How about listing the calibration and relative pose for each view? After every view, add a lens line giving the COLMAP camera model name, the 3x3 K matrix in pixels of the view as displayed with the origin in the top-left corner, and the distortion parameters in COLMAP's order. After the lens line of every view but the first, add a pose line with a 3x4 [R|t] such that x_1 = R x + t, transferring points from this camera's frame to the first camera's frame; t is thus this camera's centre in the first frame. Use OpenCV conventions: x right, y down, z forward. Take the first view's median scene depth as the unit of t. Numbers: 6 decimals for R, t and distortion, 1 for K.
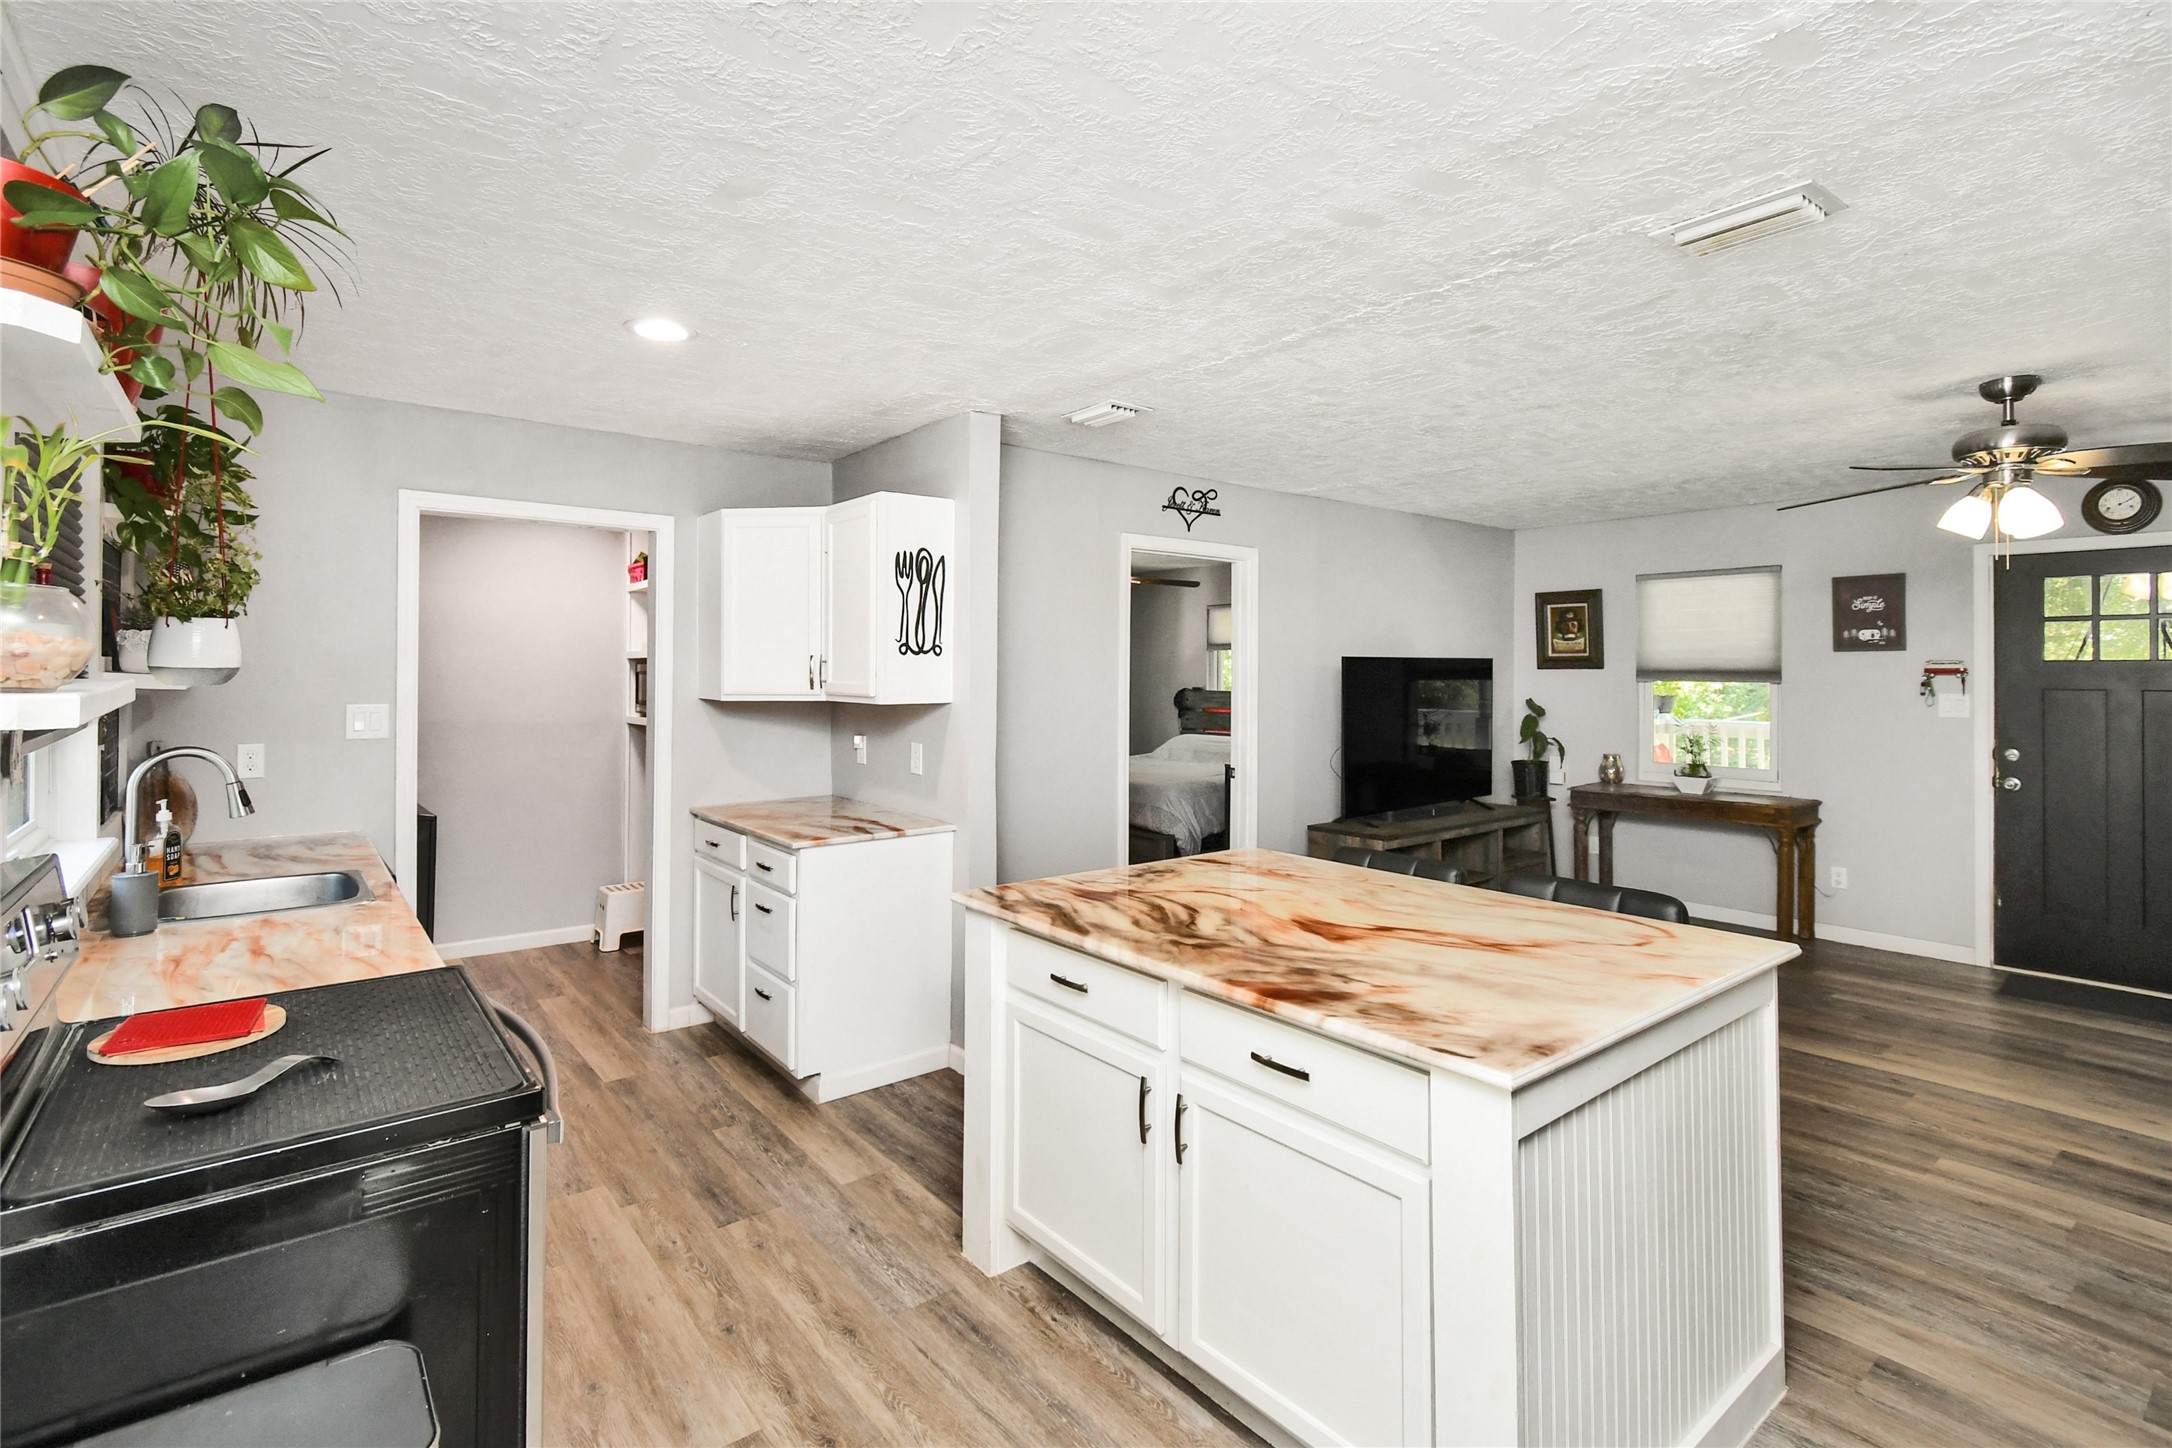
lens RADIAL K [[1015.7, 0, 1091.3], [0, 1015.7, 678.9], [0, 0, 1]] dist [0.004218, -0.000290]
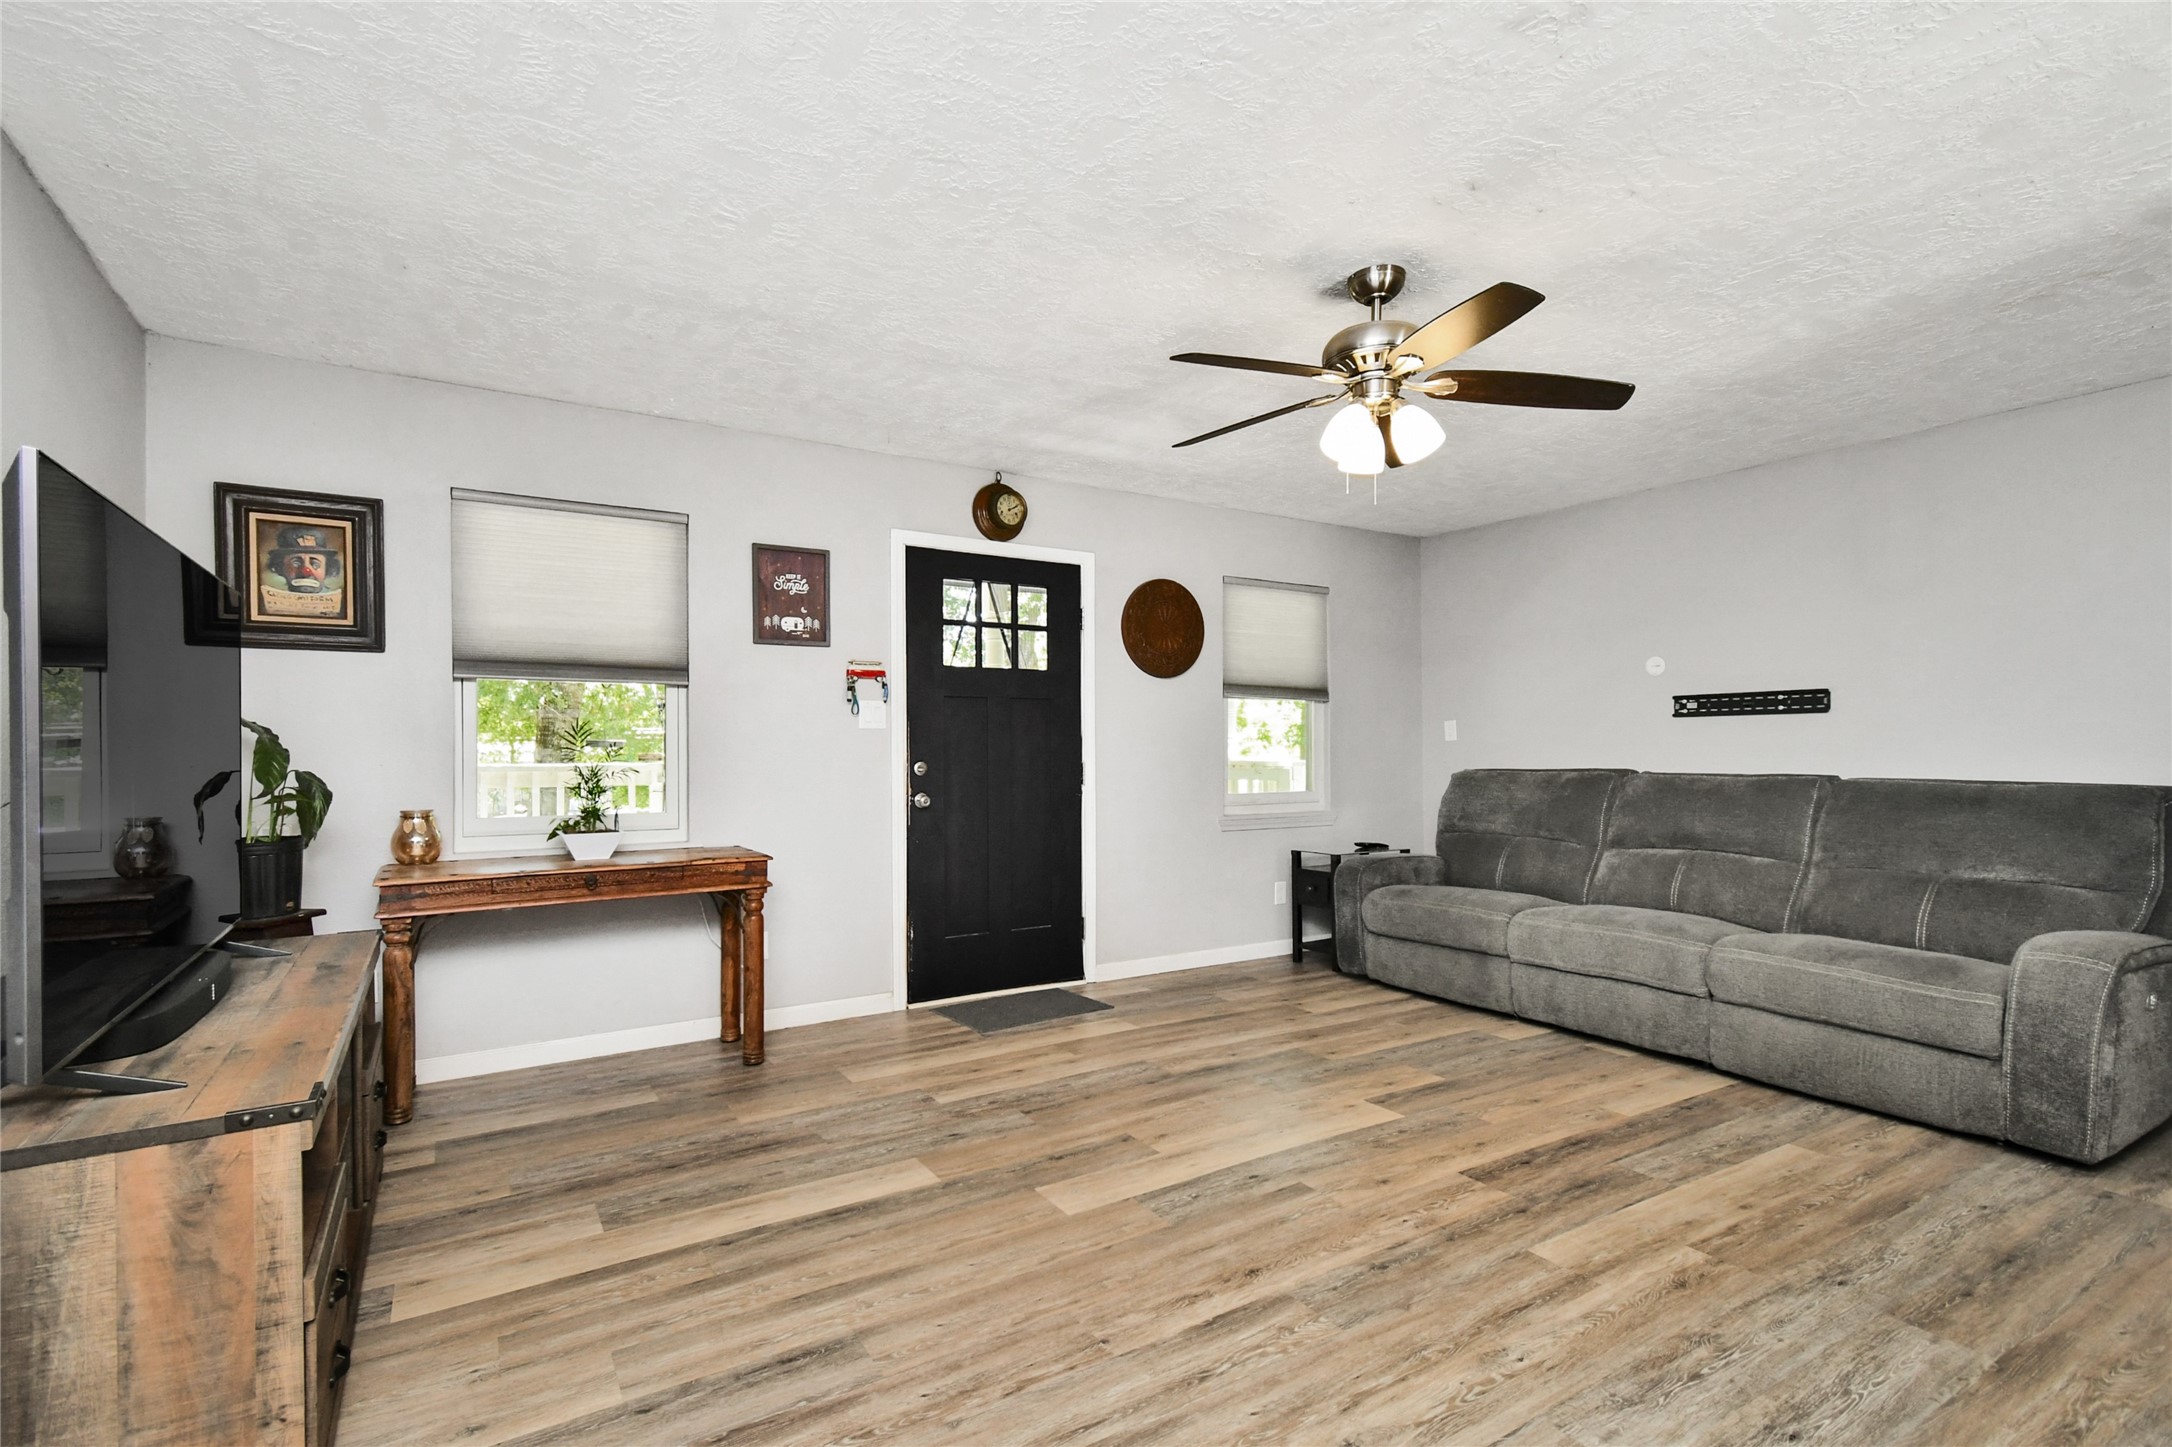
lens RADIAL K [[1000.5, 0, 1073.5], [0, 1000.5, 753.1], [0, 0, 1]] dist [0.003011, -0.000419]
pose [[0.126444, -0.006260, 0.991954, 0.045031], [0.012108, 0.999915, 0.004767, 0.069715], [-0.991900, 0.011408, 0.126509, 0.897973]]
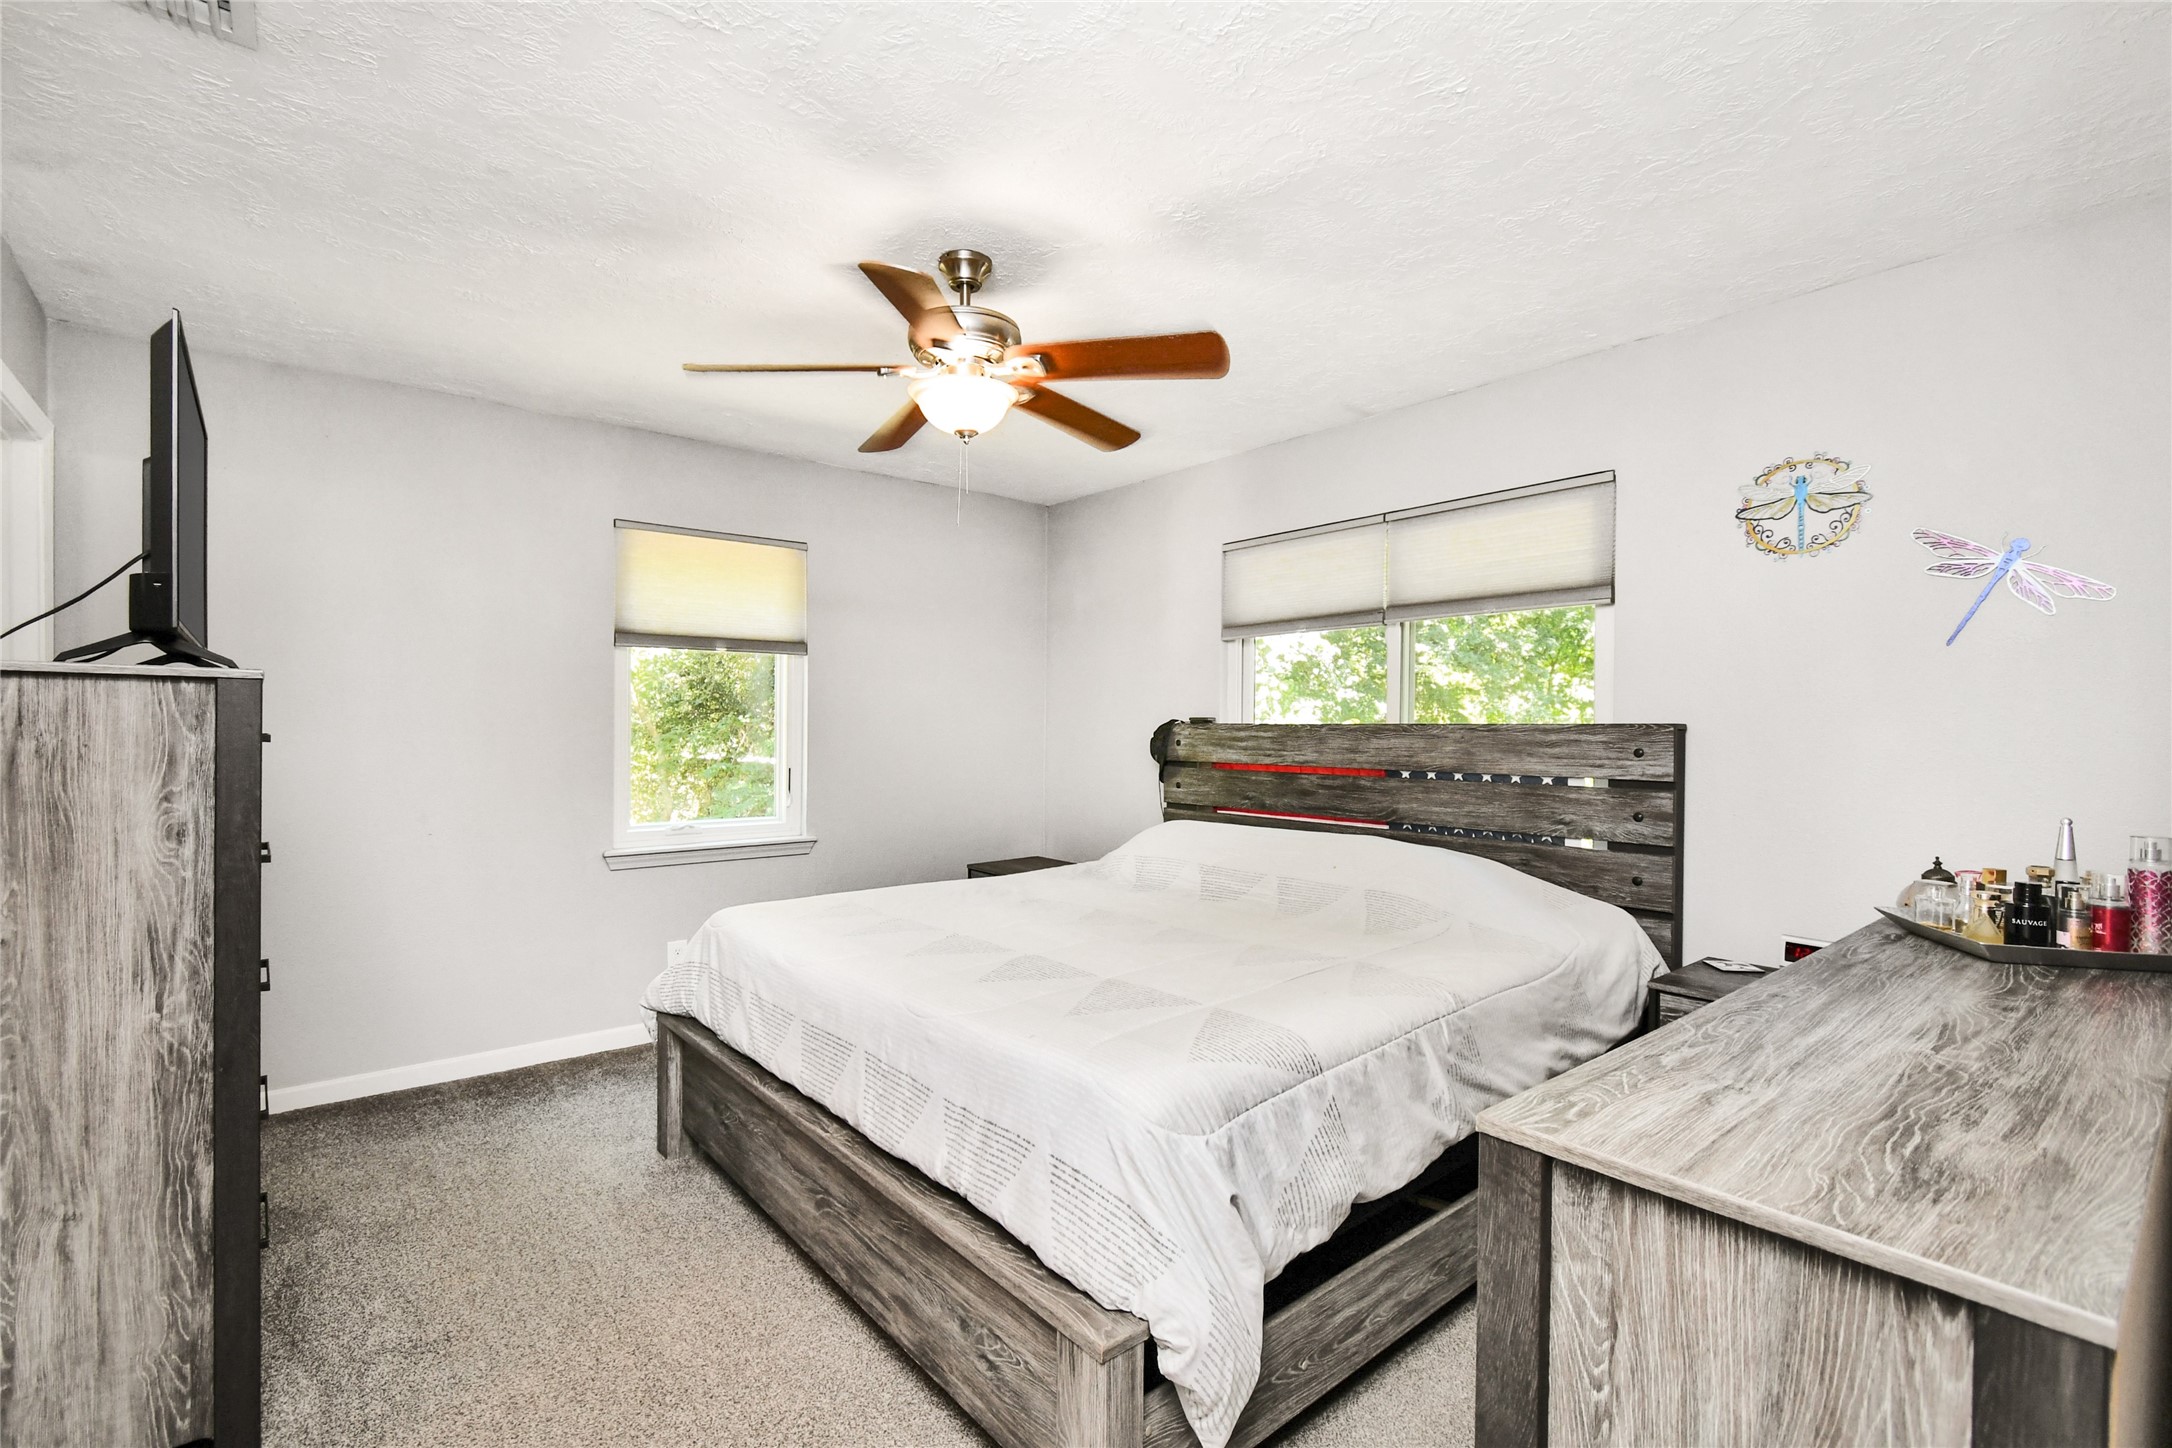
lens RADIAL K [[966.7, 0, 1081.5], [0, 966.7, 741.7], [0, 0, 1]] dist [0.002415, -0.000008]
pose [[0.999840, 0.010706, 0.014345, 0.101909], [-0.010745, 0.999939, 0.002670, 0.044807], [-0.014316, -0.002824, 0.999894, 1.305181]]
